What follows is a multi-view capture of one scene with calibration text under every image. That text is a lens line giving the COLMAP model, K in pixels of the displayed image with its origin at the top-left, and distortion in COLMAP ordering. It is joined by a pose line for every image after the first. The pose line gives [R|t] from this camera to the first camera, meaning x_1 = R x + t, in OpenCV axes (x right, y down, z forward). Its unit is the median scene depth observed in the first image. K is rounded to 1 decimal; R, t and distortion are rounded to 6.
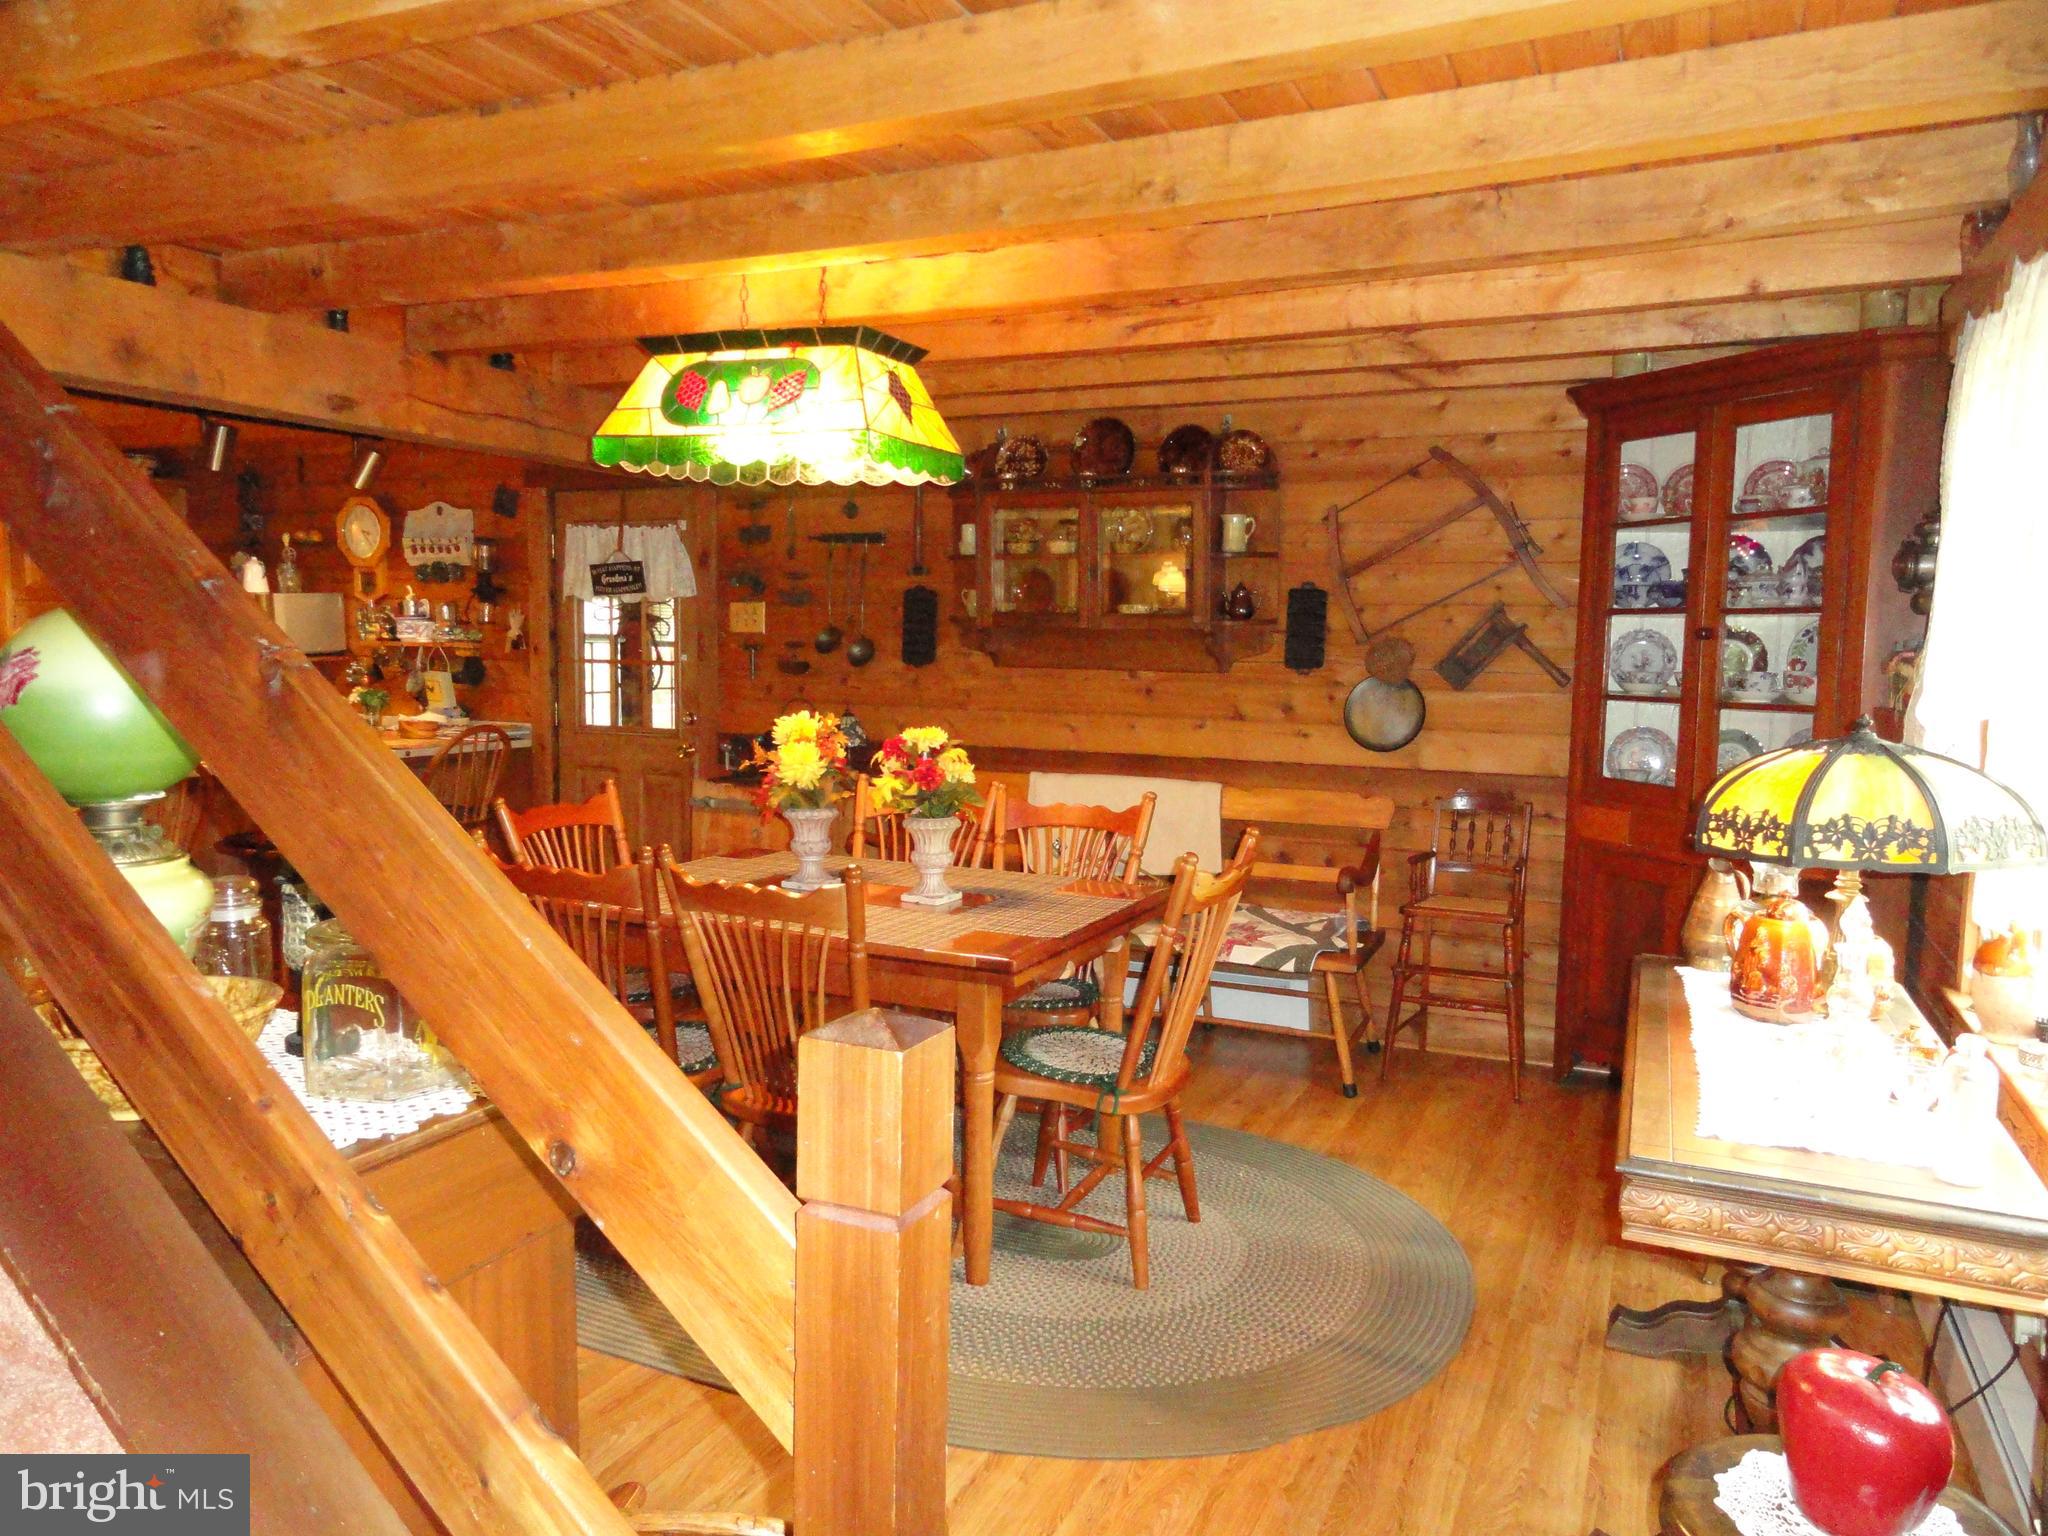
lens RADIAL K [[1441.8, 0, 1039.4], [0, 1441.8, 759.1], [0, 0, 1]] dist [0.005508, 0.003716]
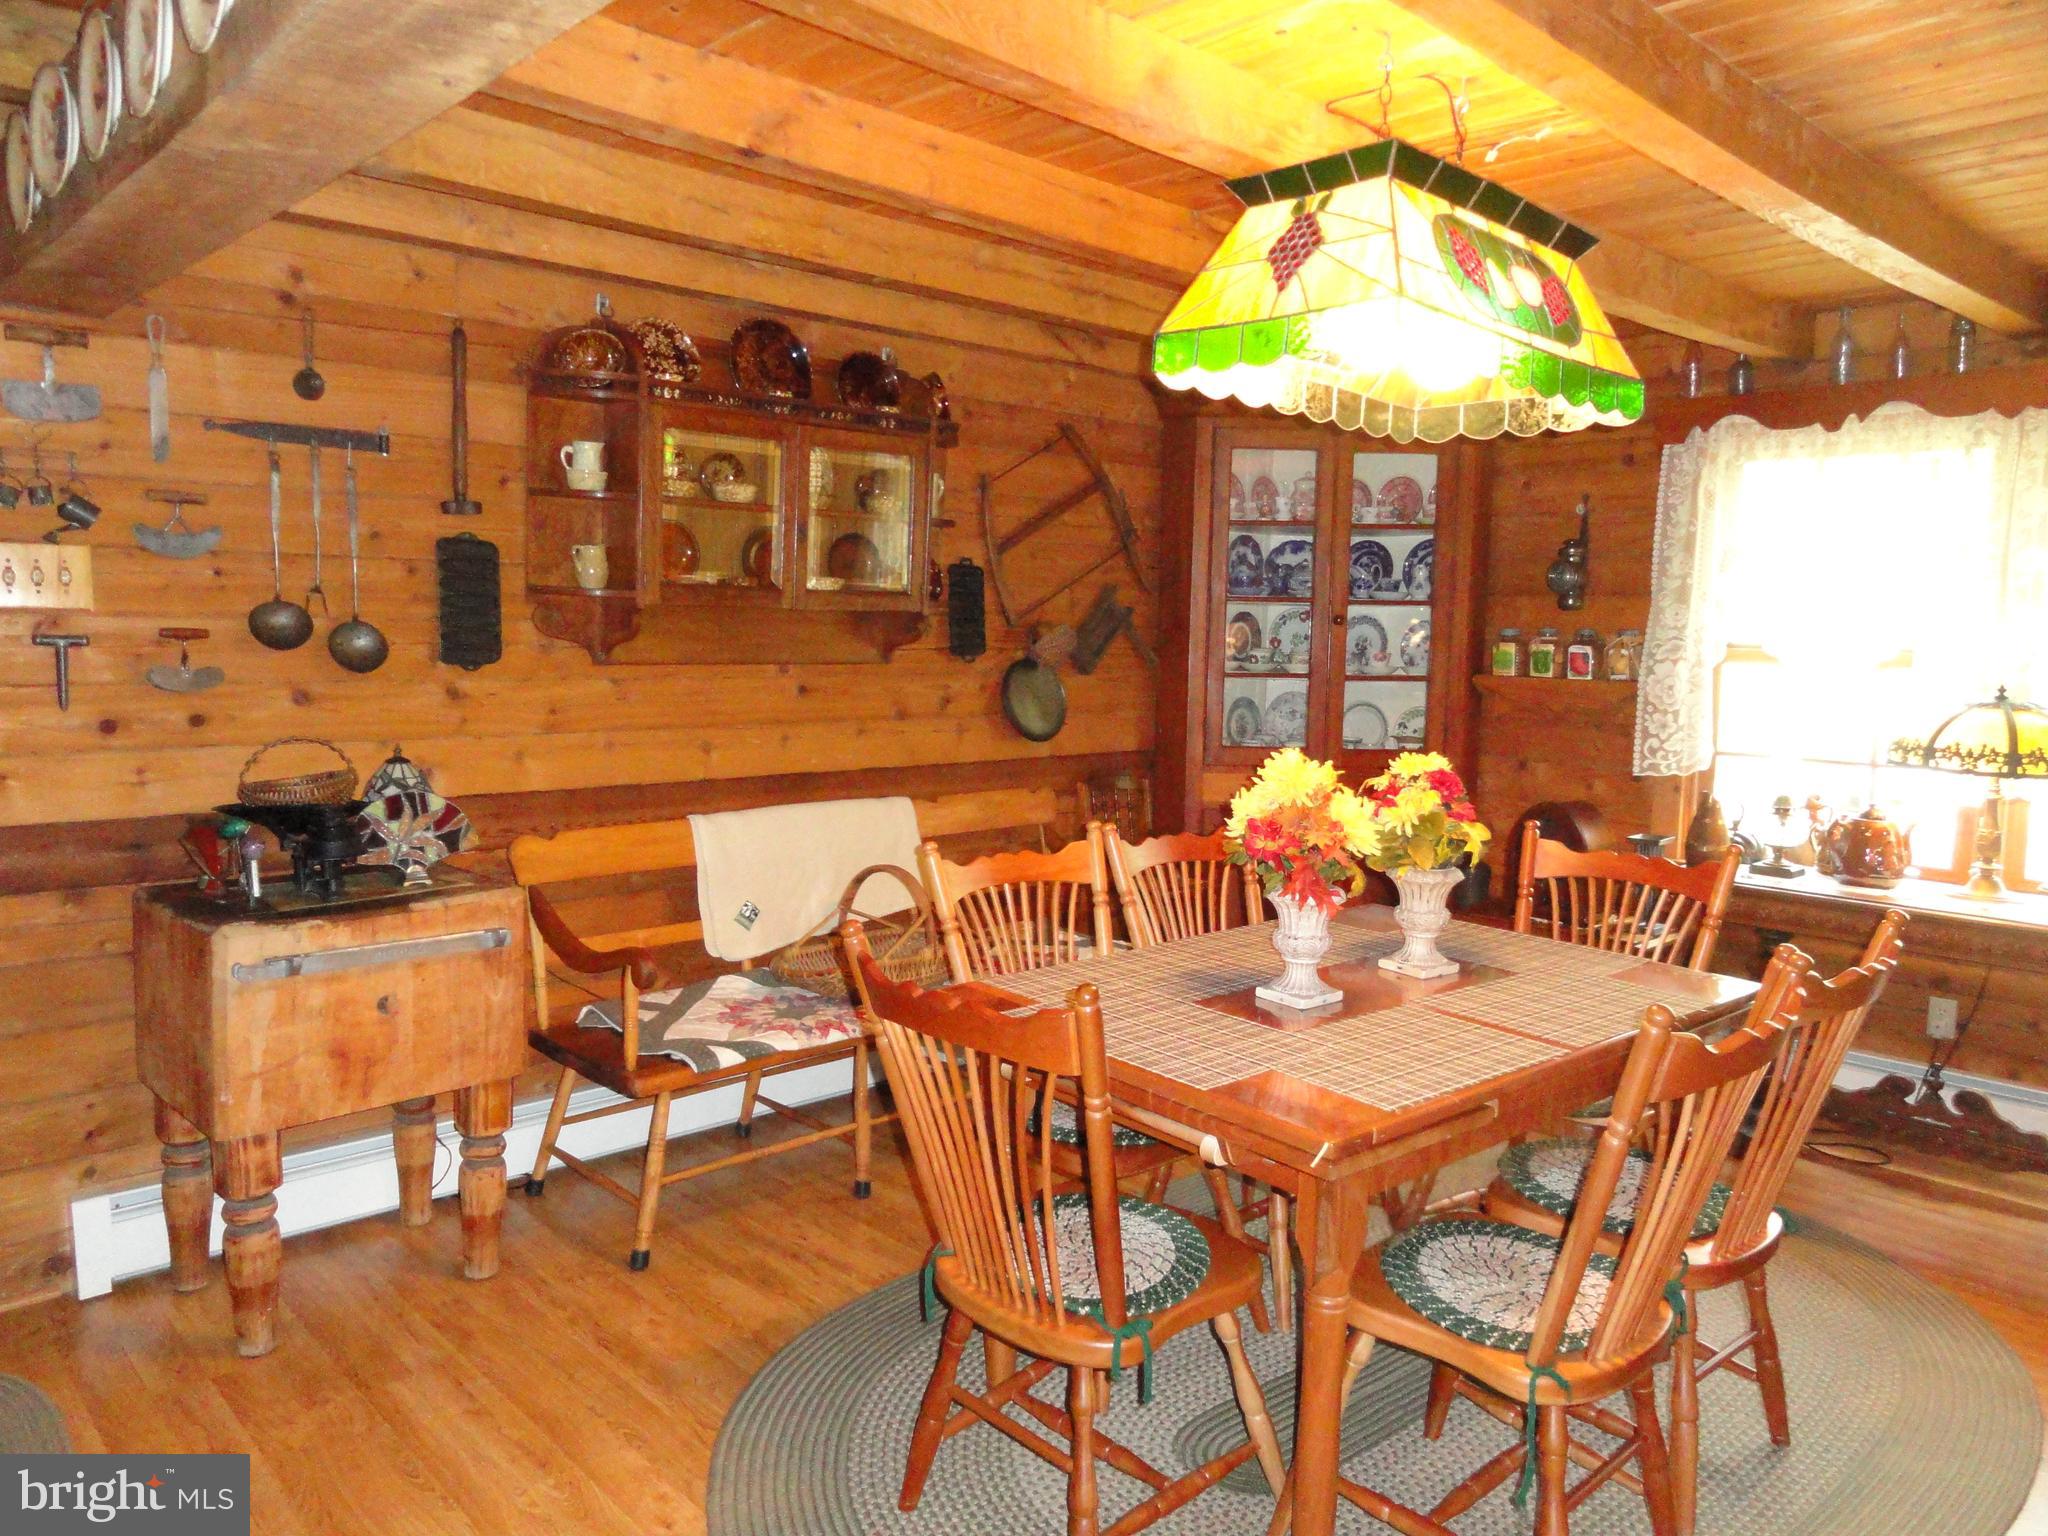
lens RADIAL K [[1441.8, 0, 1039.4], [0, 1441.8, 759.1], [0, 0, 1]] dist [0.005508, 0.003716]
pose [[0.370157, -0.097858, 0.923801, -0.625713], [0.063910, 0.994763, 0.079767, -0.067421], [-0.926768, 0.029514, 0.374472, 0.633862]]
